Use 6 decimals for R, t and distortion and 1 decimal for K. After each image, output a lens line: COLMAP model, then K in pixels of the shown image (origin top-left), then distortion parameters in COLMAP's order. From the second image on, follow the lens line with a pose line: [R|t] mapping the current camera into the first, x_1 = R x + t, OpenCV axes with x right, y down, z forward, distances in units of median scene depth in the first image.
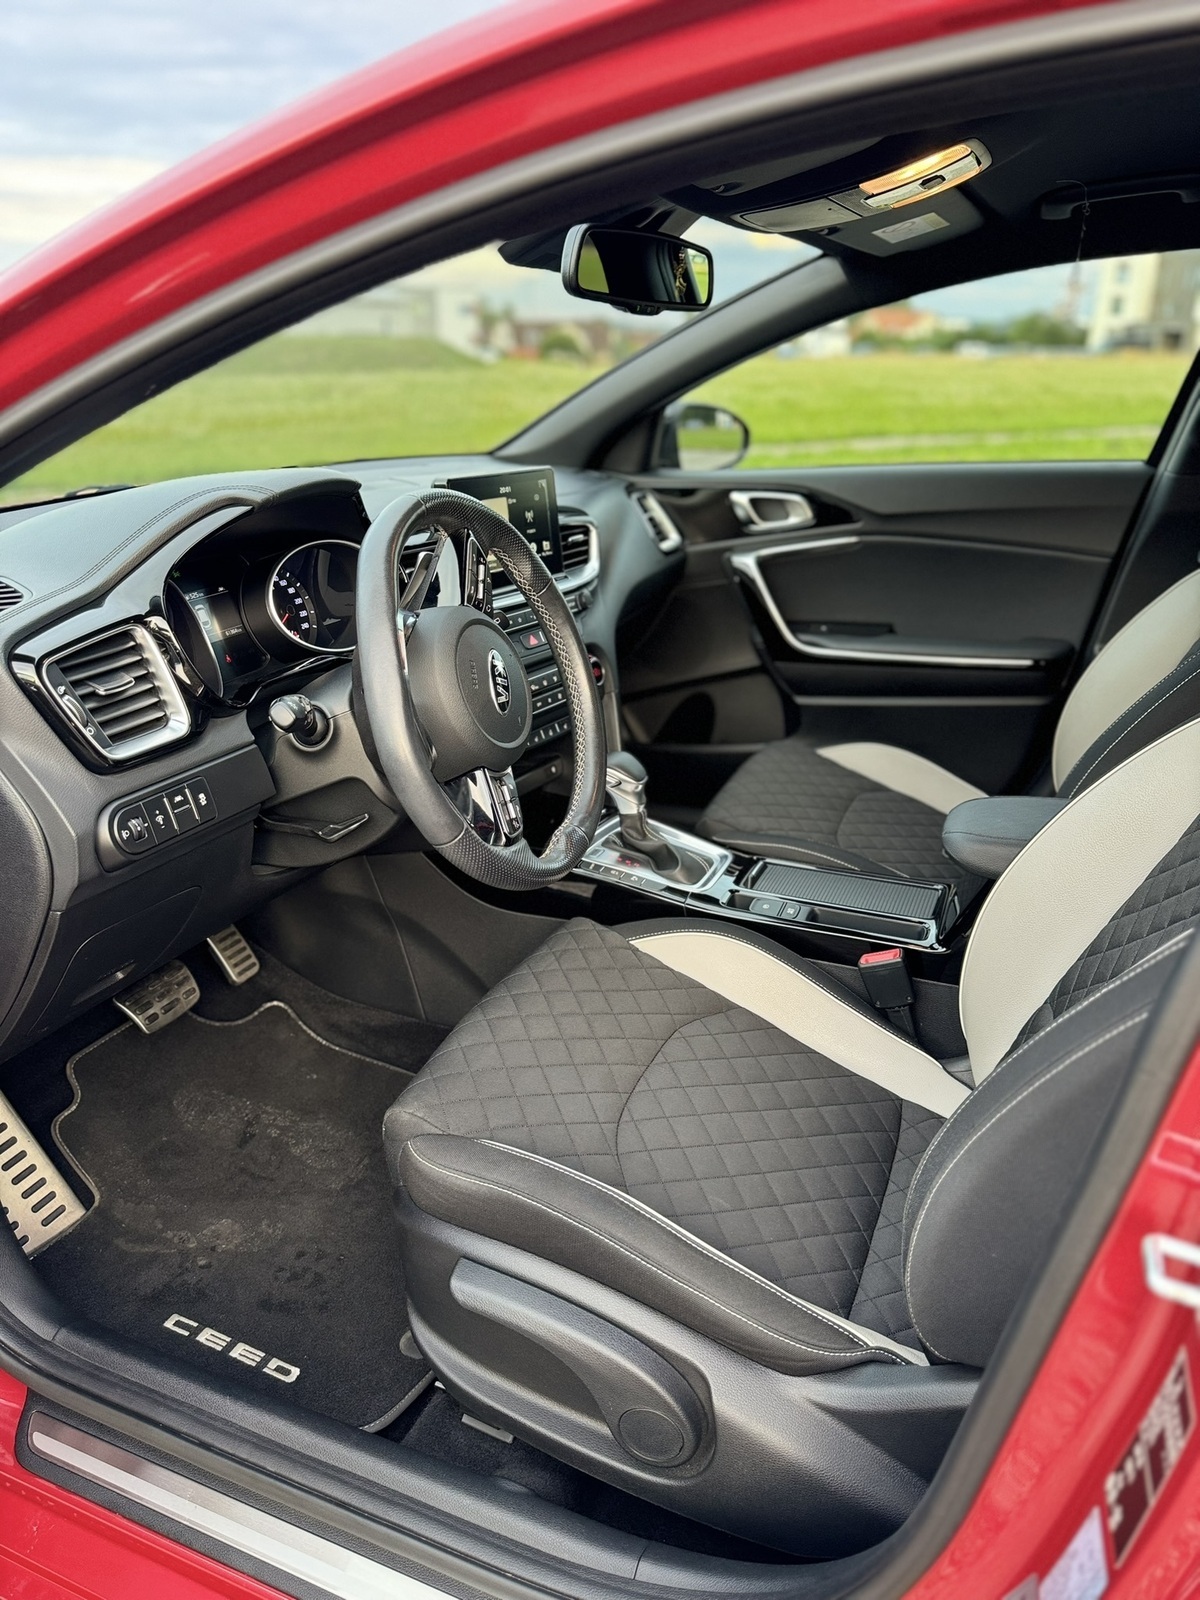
lens RADIAL K [[1137.0, 0, 601.9], [0, 1137.0, 796.9], [0, 0, 1]] dist [-0.010492, -0.002300]
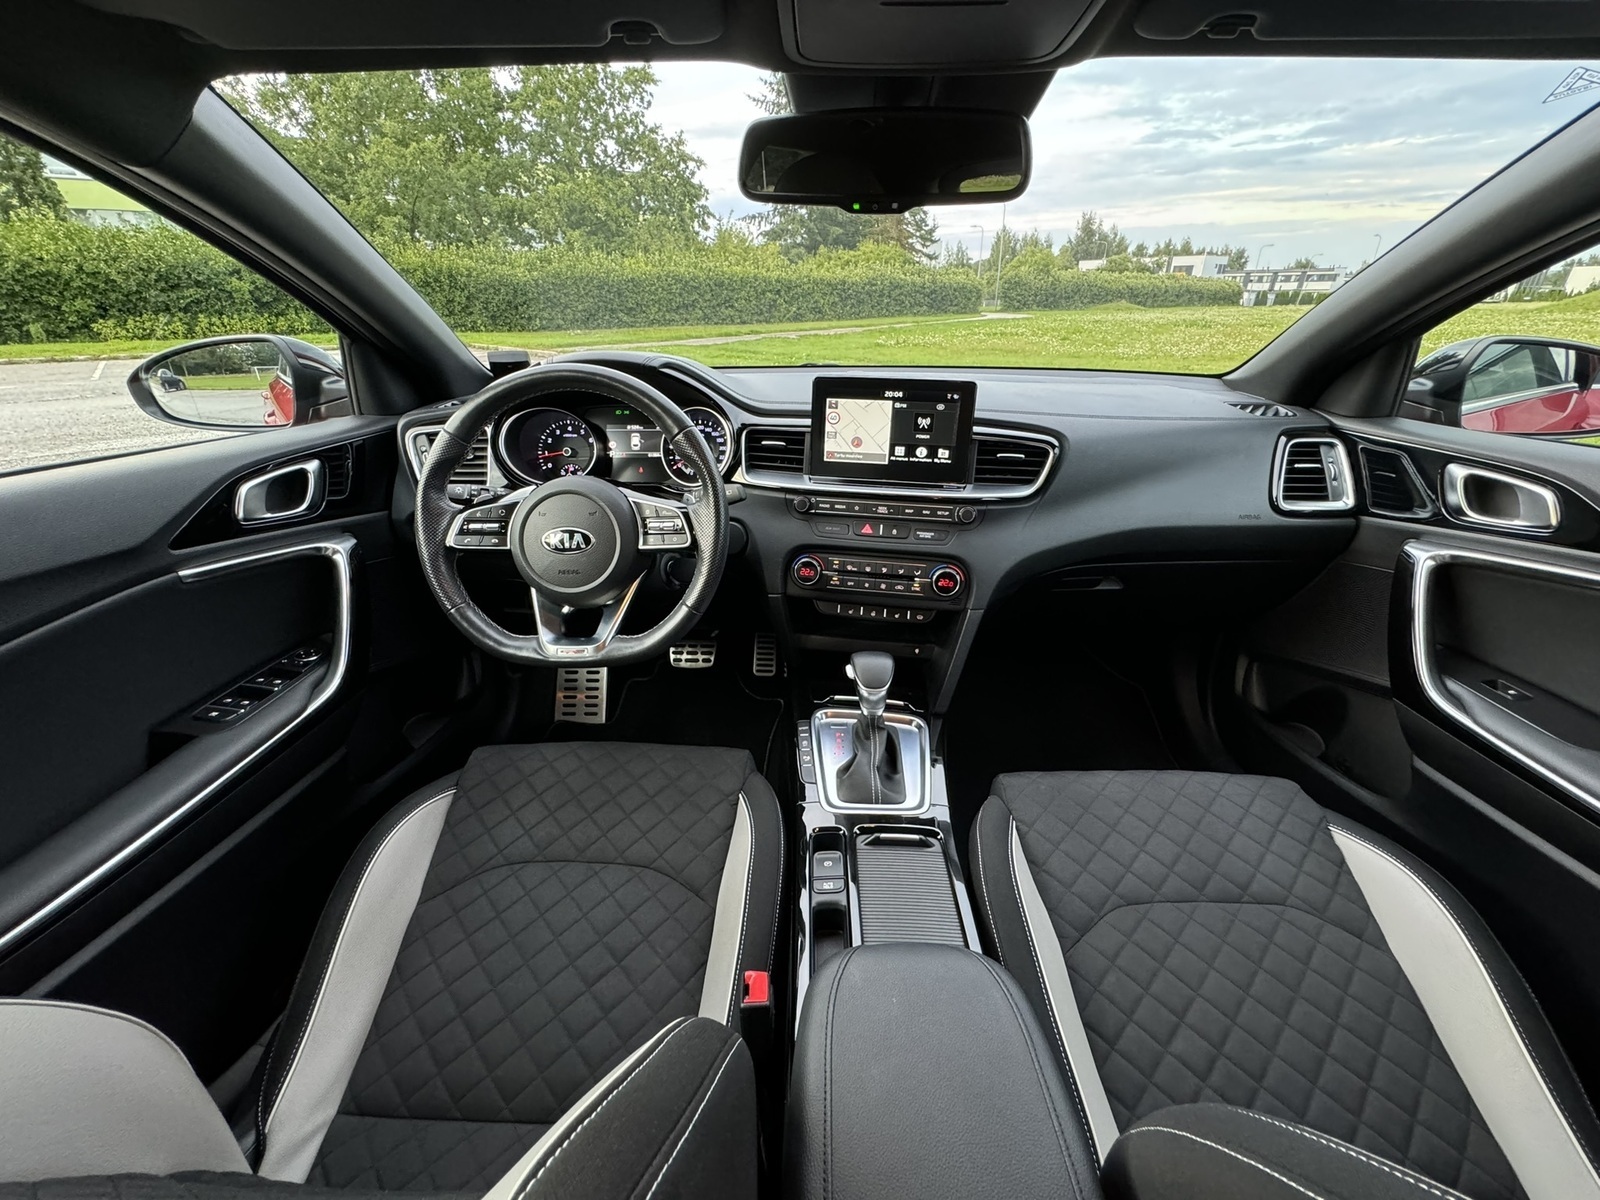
lens RADIAL K [[645.4, 0, 805.0], [0, 645.4, 600.5], [0, 0, 1]] dist [-0.018277, -0.000078]
pose [[0.351266, 0.391484, -0.850501, 0.346184], [-0.329530, 0.901959, 0.279070, -0.165185], [0.876369, 0.182238, 0.445833, 0.478431]]
